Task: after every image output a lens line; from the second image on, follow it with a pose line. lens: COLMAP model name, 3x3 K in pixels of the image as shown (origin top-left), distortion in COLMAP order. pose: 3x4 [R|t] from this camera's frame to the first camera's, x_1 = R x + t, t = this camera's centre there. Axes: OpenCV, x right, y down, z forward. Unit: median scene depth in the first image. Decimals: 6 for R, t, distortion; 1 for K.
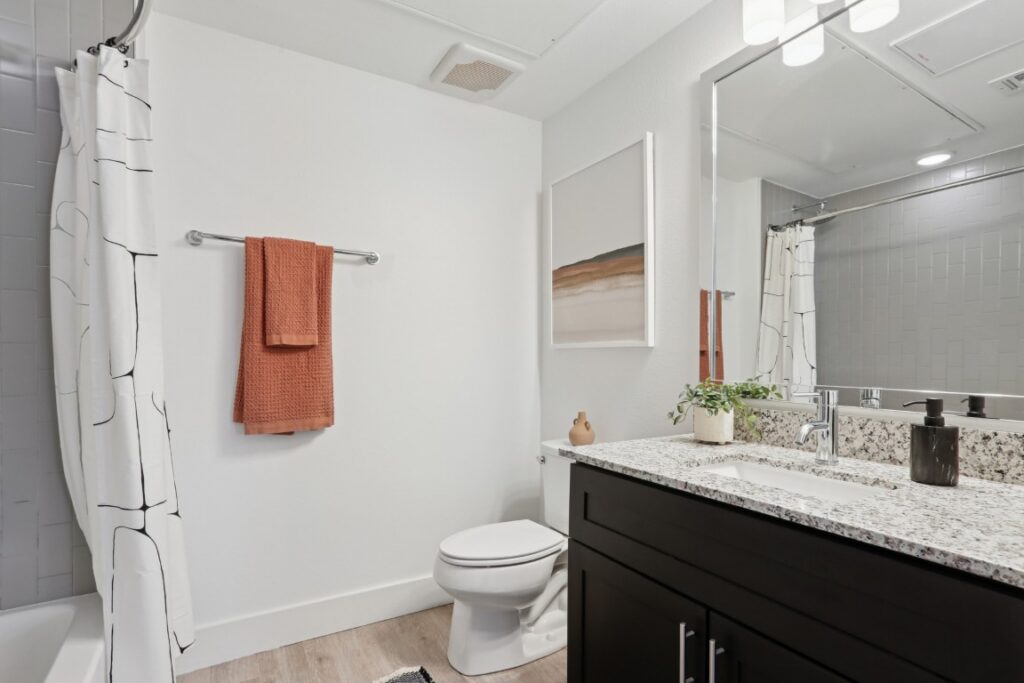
lens RADIAL K [[497.6, 0, 512.0], [0, 497.6, 361.6], [0, 0, 1]] dist [-0.020443, 0.000415]
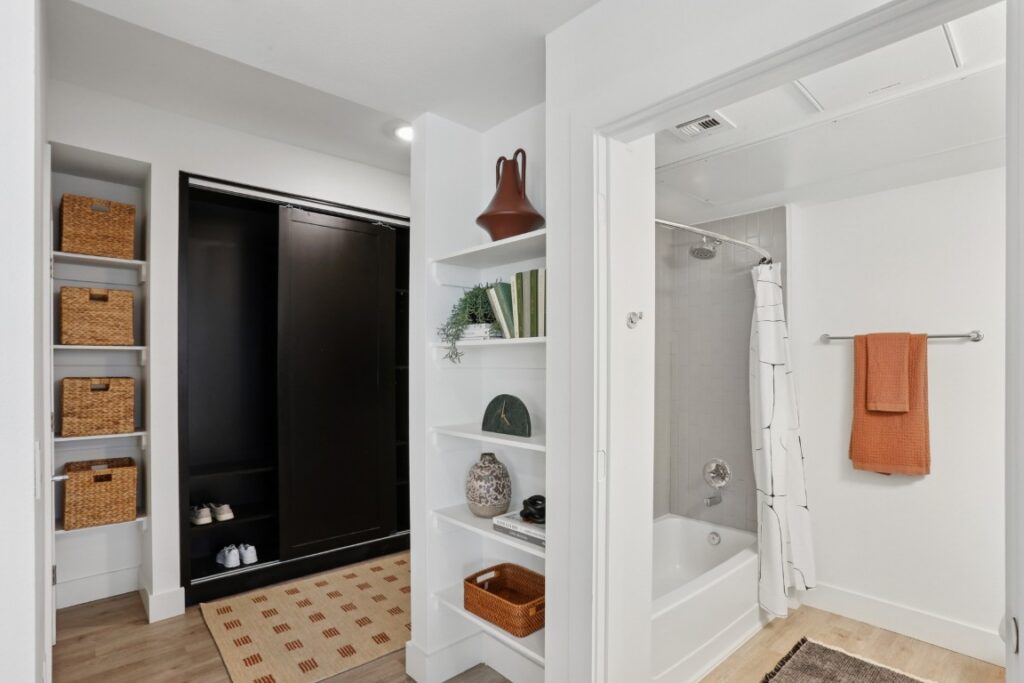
lens RADIAL K [[513.2, 0, 510.5], [0, 513.2, 358.0], [0, 0, 1]] dist [-0.028329, 0.000740]
pose [[0.196686, -0.006946, -0.980442, 0.748259], [-0.005007, 0.999955, -0.008088, -0.166847], [0.980454, 0.006499, 0.196642, -0.314718]]
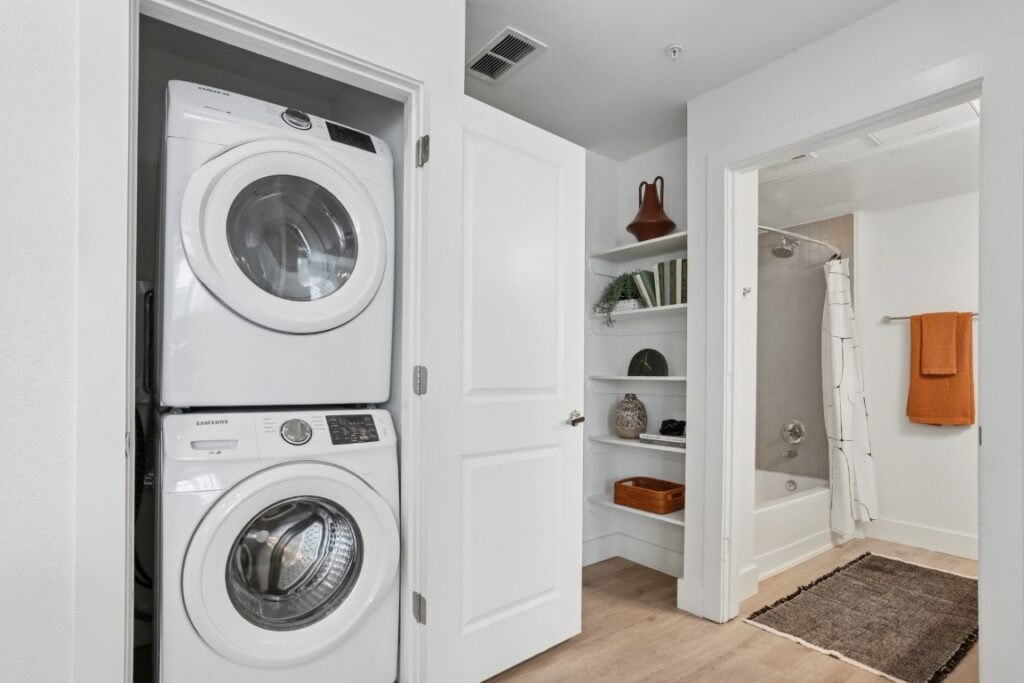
lens RADIAL K [[520.7, 0, 514.1], [0, 520.7, 369.9], [0, 0, 1]] dist [-0.018686, 0.002558]
pose [[0.117214, -0.010228, -0.993054, 1.197470], [-0.012195, 0.999857, -0.011737, -0.008896], [0.993032, 0.013486, 0.117072, -0.699533]]
